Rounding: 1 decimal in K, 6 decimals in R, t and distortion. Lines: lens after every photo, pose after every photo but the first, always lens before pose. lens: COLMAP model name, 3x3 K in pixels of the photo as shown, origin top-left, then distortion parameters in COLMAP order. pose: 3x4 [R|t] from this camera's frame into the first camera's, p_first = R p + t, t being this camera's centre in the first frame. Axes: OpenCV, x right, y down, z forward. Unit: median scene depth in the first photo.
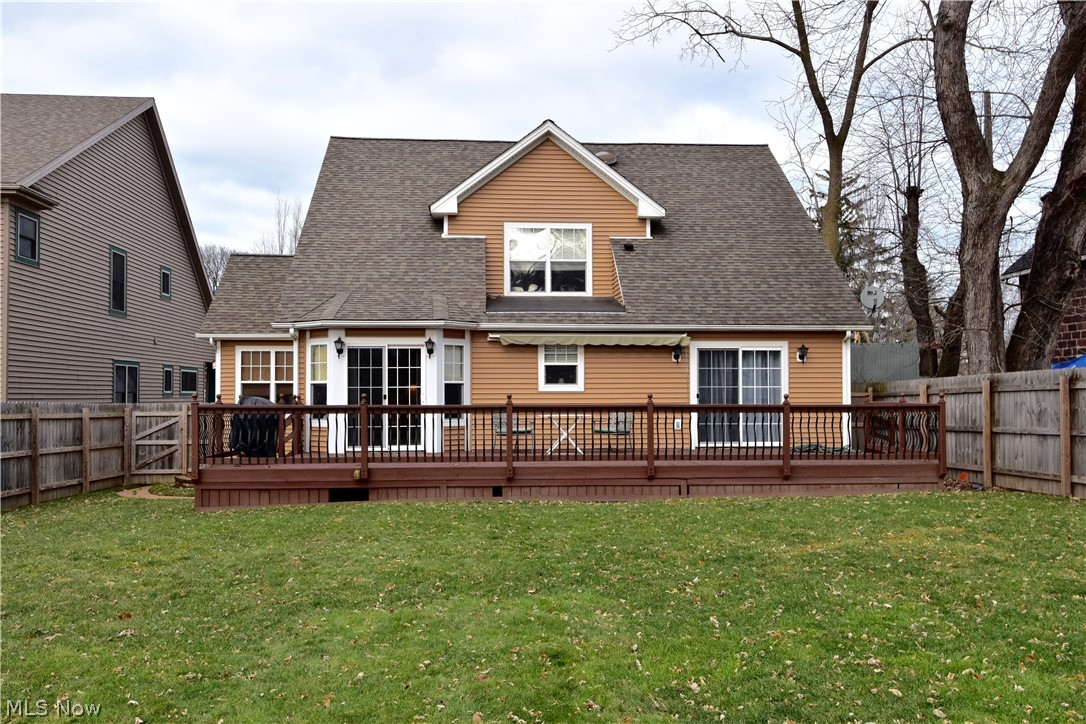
lens RADIAL K [[997.9, 0, 543.0], [0, 997.9, 362.0], [0, 0, 1]] dist [0.042145, 0.001449]
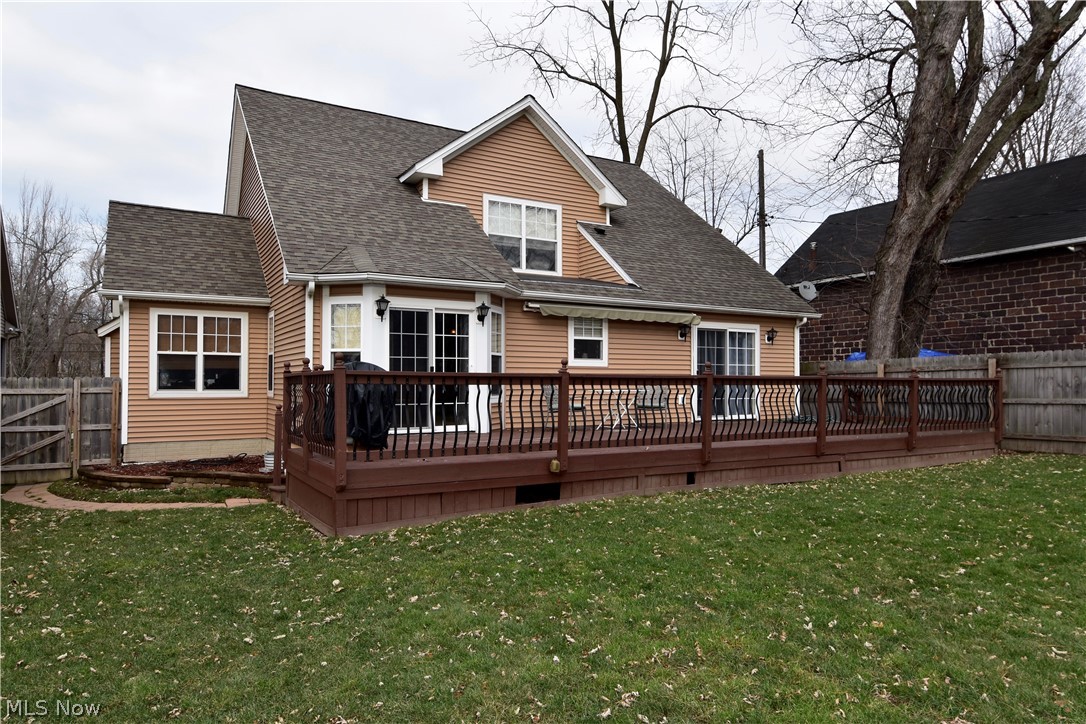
lens RADIAL K [[702.7, 0, 542.2], [0, 702.7, 369.9], [0, 0, 1]] dist [0.023323, -0.001693]
pose [[0.895901, 0.012457, 0.444080, -0.326467], [-0.018593, 0.999782, 0.009465, 0.027216], [-0.443865, -0.016736, 0.895937, 0.405990]]
